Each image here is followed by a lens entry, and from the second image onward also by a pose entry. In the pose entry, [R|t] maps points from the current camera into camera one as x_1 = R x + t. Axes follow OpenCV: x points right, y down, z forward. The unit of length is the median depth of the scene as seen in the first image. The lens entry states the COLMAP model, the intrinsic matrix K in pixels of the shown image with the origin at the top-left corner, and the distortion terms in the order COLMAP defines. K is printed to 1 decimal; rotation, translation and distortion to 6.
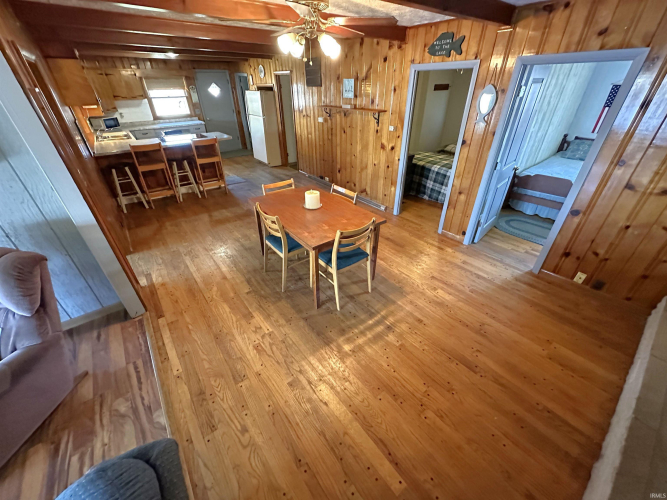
lens RADIAL K [[266.0, 0, 333.6], [0, 266.0, 250.9], [0, 0, 1]] dist [-0.003380, 0.000715]
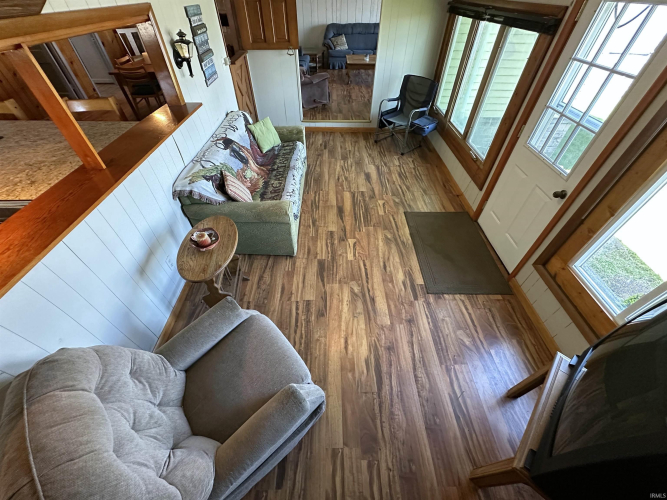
lens RADIAL K [[266.0, 0, 334.0], [0, 266.0, 250.0], [0, 0, 1]] dist [-0.003380, 0.000715]
pose [[-0.797617, -0.427384, 0.425618, -1.794741], [0.324051, 0.291518, 0.900005, -0.777466], [-0.508723, 0.855780, -0.094025, 1.289855]]
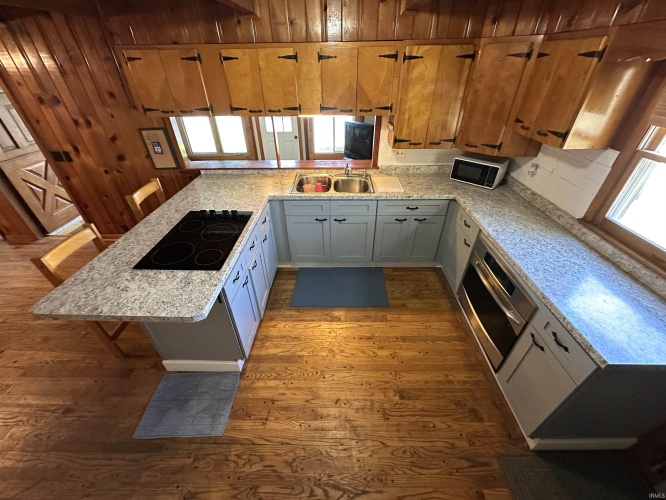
lens RADIAL K [[266.0, 0, 333.5], [0, 266.0, 249.8], [0, 0, 1]] dist [-0.001865, -0.000653]
pose [[-0.627115, 0.458493, -0.629691, -0.655393], [-0.406664, 0.496769, 0.766711, -1.177619], [0.664342, 0.736889, -0.125078, 1.780984]]
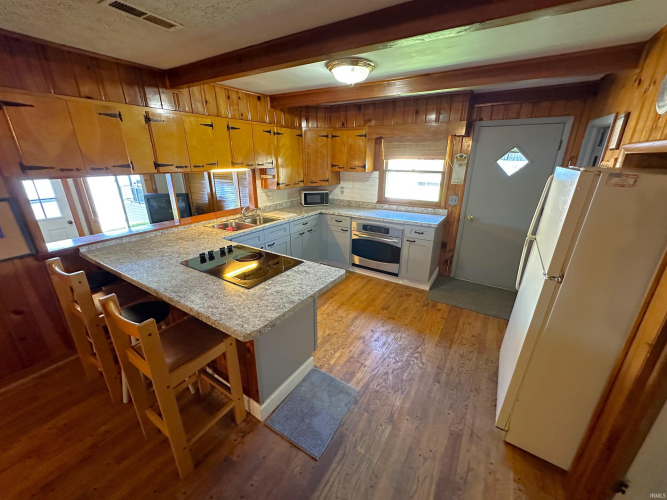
lens RADIAL K [[266.0, 0, 332.7], [0, 266.0, 250.5], [0, 0, 1]] dist [-0.003380, 0.000715]
pose [[0.337238, 0.320444, -0.885204, -0.258192], [-0.511450, 0.851785, 0.113498, -0.835516], [0.790373, 0.414462, 0.451145, 1.378619]]
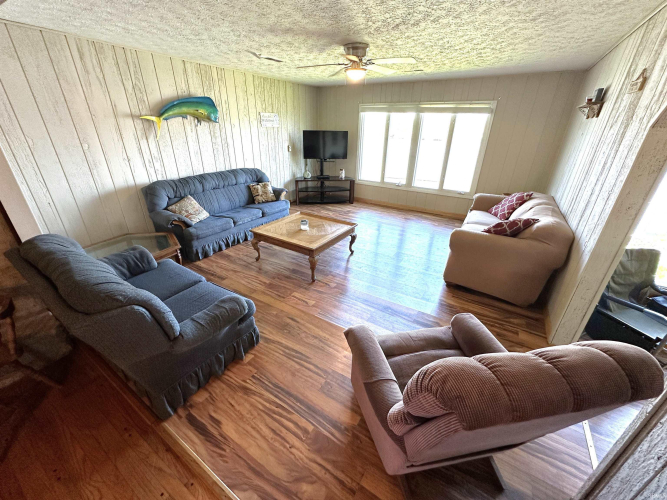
lens RADIAL K [[266.0, 0, 331.9], [0, 266.0, 248.3], [0, 0, 1]] dist [-0.003380, 0.000715]
pose [[-0.940225, 0.132520, -0.313711, -0.372641], [-0.192251, 0.553813, 0.810142, -0.200406], [0.281097, 0.822028, -0.495232, 0.434685]]
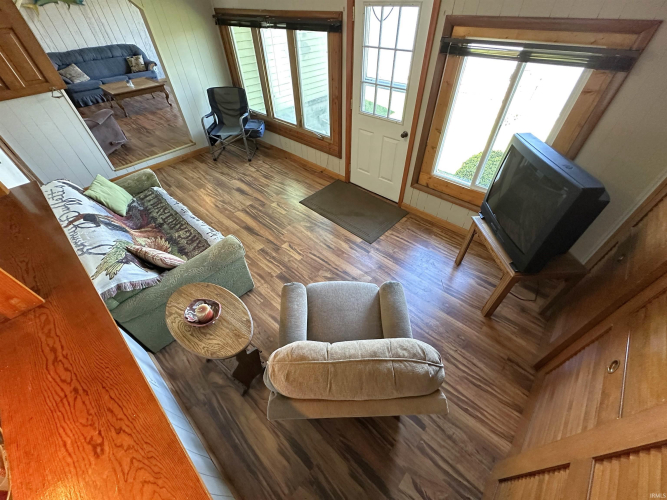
lens RADIAL K [[266.0, 0, 333.4], [0, 266.0, 250.1], [0, 0, 1]] dist [-0.003380, 0.000715]
pose [[-0.985128, 0.138214, -0.102075, -1.534119], [-0.068301, 0.230119, 0.970763, -0.855189], [0.157662, 0.963298, -0.217256, 1.383292]]
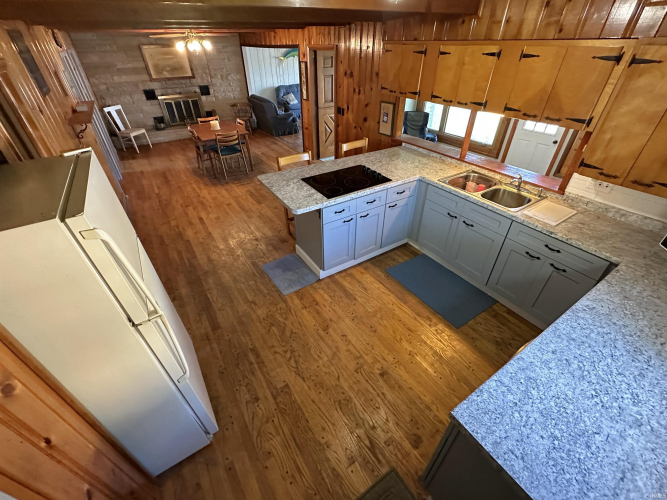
lens RADIAL K [[288.9, 0, 333.4], [0, 288.9, 250.3], [0, 0, 1]] dist [-0.006068, 0.001796]
pose [[-0.996272, -0.040854, 0.075976, -0.887749], [0.055554, 0.369927, 0.927398, -1.375097], [-0.065993, 0.928162, -0.366279, 2.022487]]
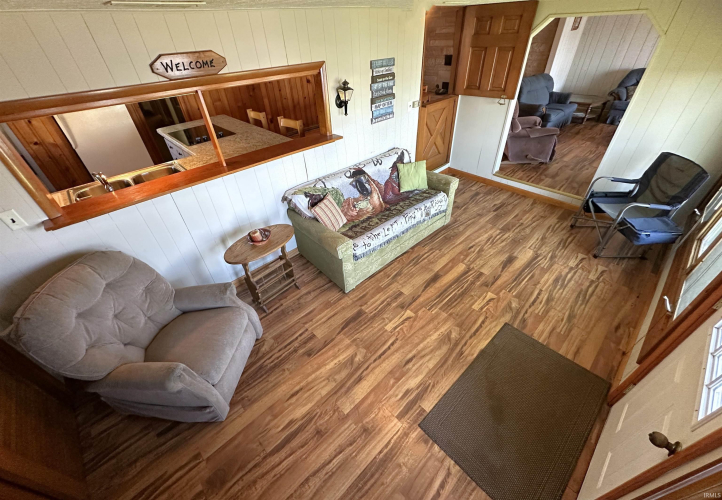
lens RADIAL K [[290.3, 0, 360.0], [0, 290.3, 253.9], [0, 0, 1]] dist [-0.001517, 0.000100]
pose [[-0.094552, -0.604008, 0.791349, -1.975505], [0.574930, 0.615817, 0.538725, -0.606259], [-0.812721, 0.505908, 0.289036, 0.960530]]
